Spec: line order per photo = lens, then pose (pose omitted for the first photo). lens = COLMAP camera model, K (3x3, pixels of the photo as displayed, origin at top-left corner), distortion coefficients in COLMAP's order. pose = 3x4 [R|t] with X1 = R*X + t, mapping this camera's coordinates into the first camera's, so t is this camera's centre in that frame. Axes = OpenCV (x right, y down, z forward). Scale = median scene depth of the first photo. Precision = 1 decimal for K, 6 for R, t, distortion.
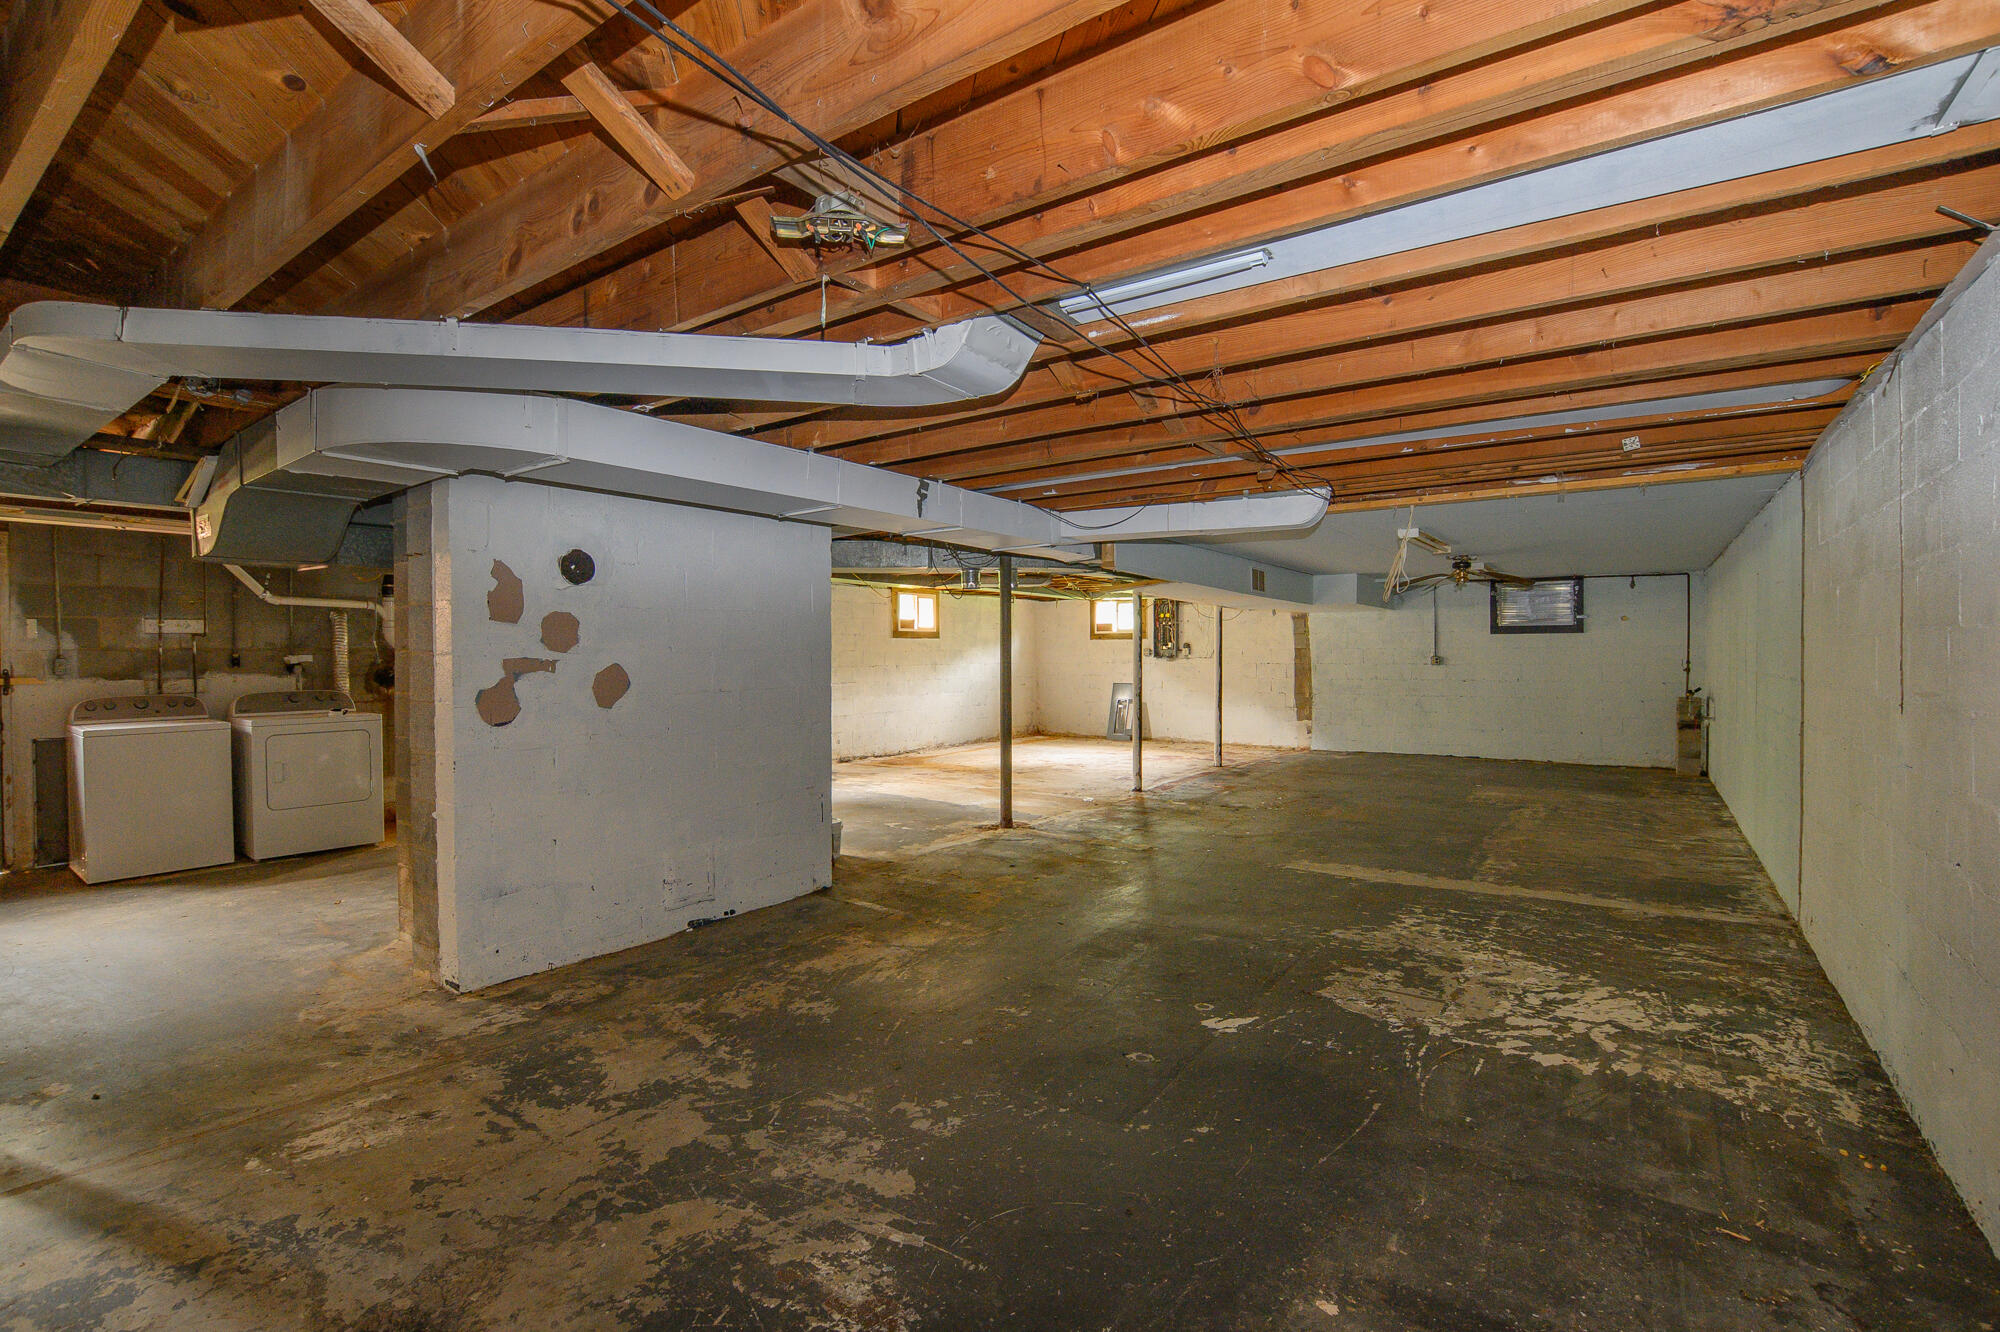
lens RADIAL K [[913.6, 0, 1003.3], [0, 913.6, 663.6], [0, 0, 1]] dist [-0.004034, 0.000354]
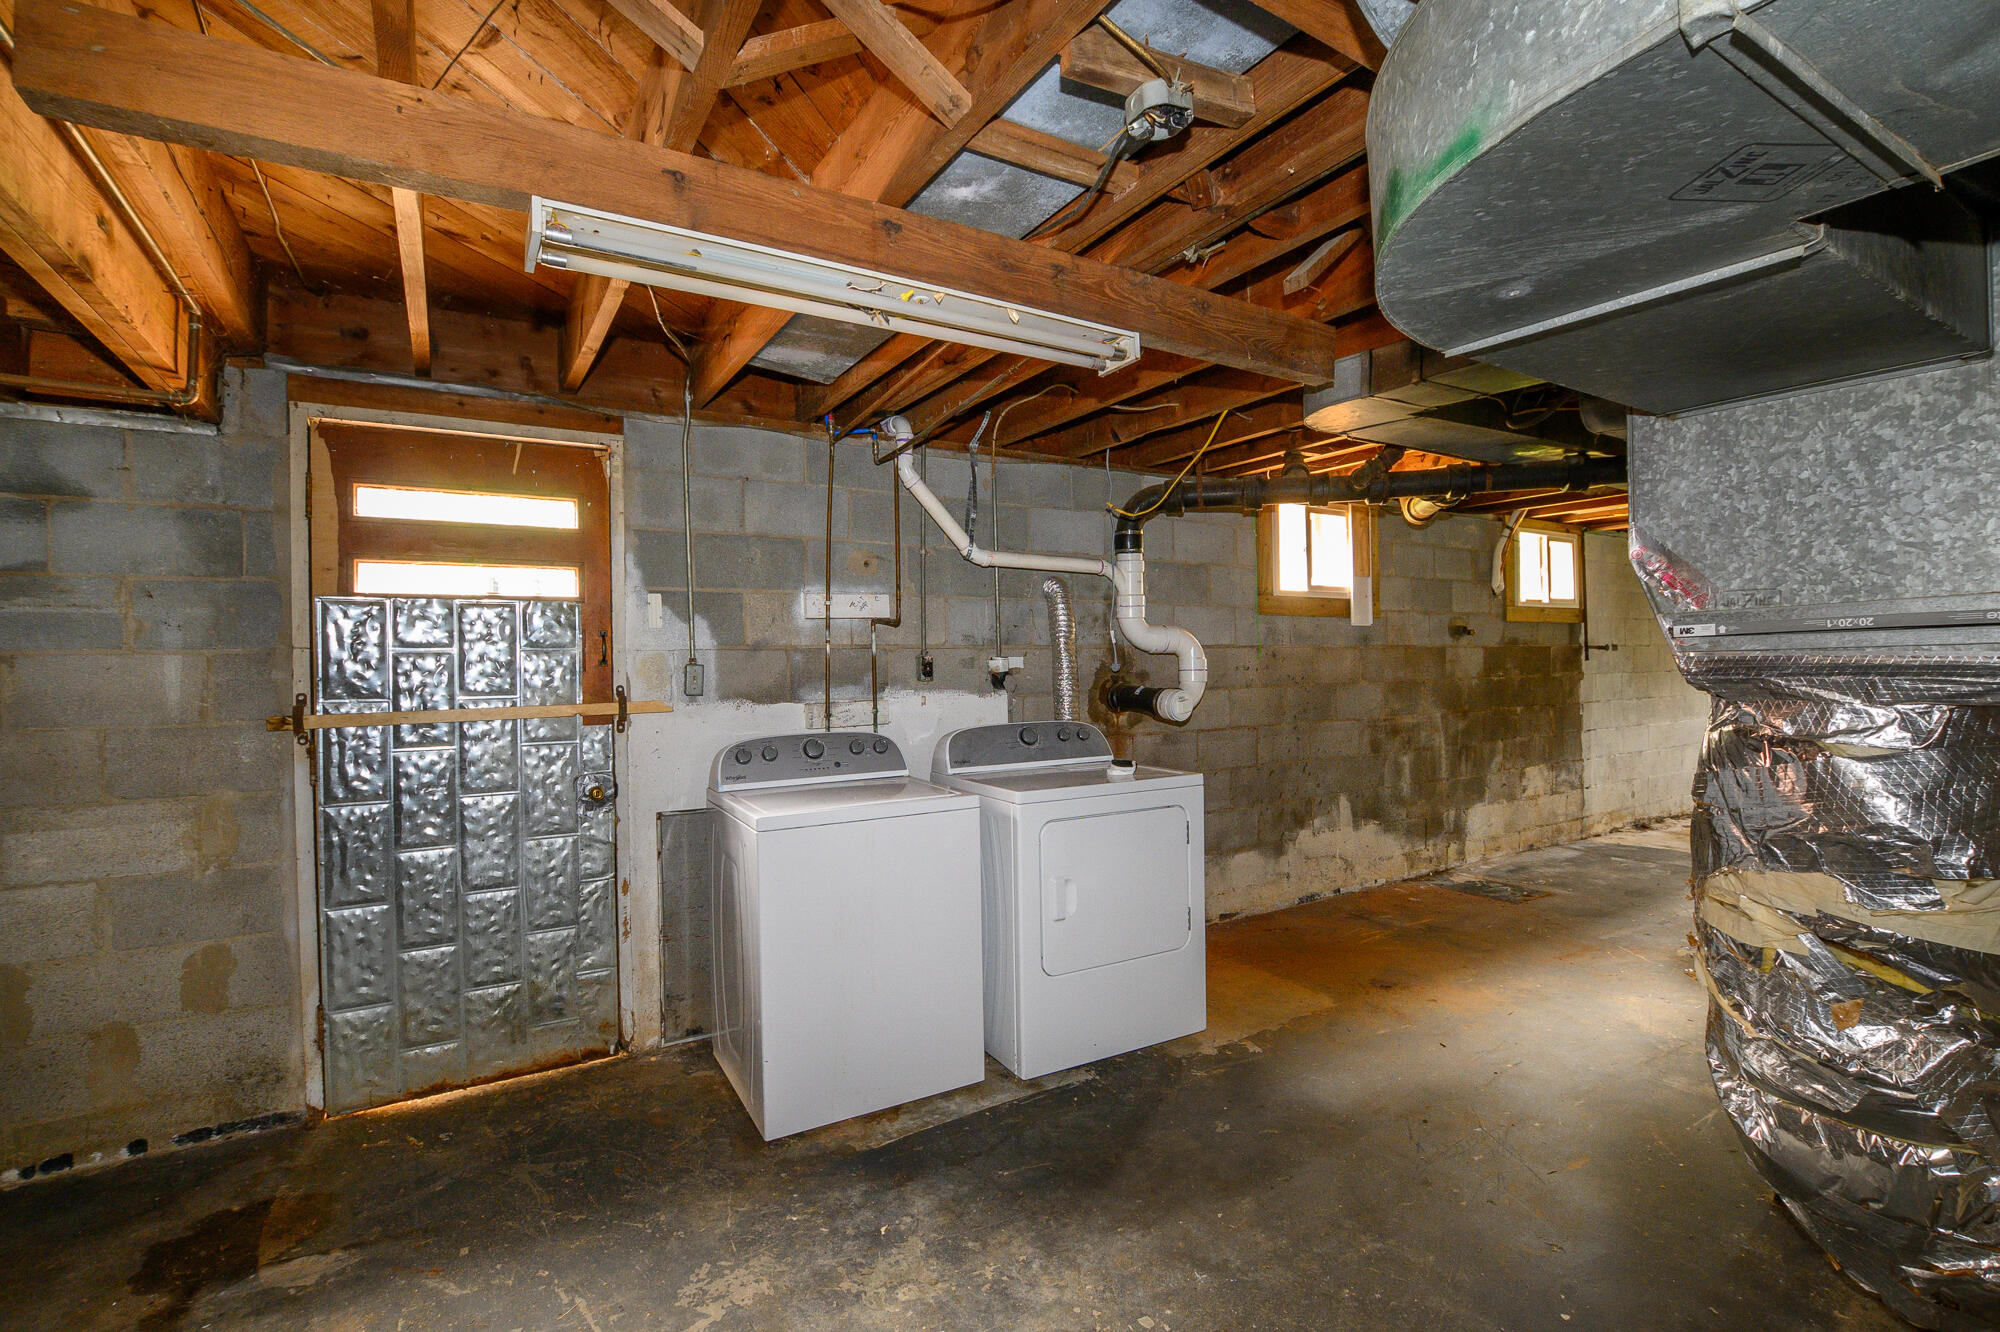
lens RADIAL K [[913.6, 0, 995.8], [0, 913.6, 663.1], [0, 0, 1]] dist [-0.004034, 0.000354]
pose [[0.927088, -0.010111, -0.374708, -0.630234], [0.008616, 0.999947, -0.005667, -0.002140], [0.374746, 0.002025, 0.927125, 0.531865]]
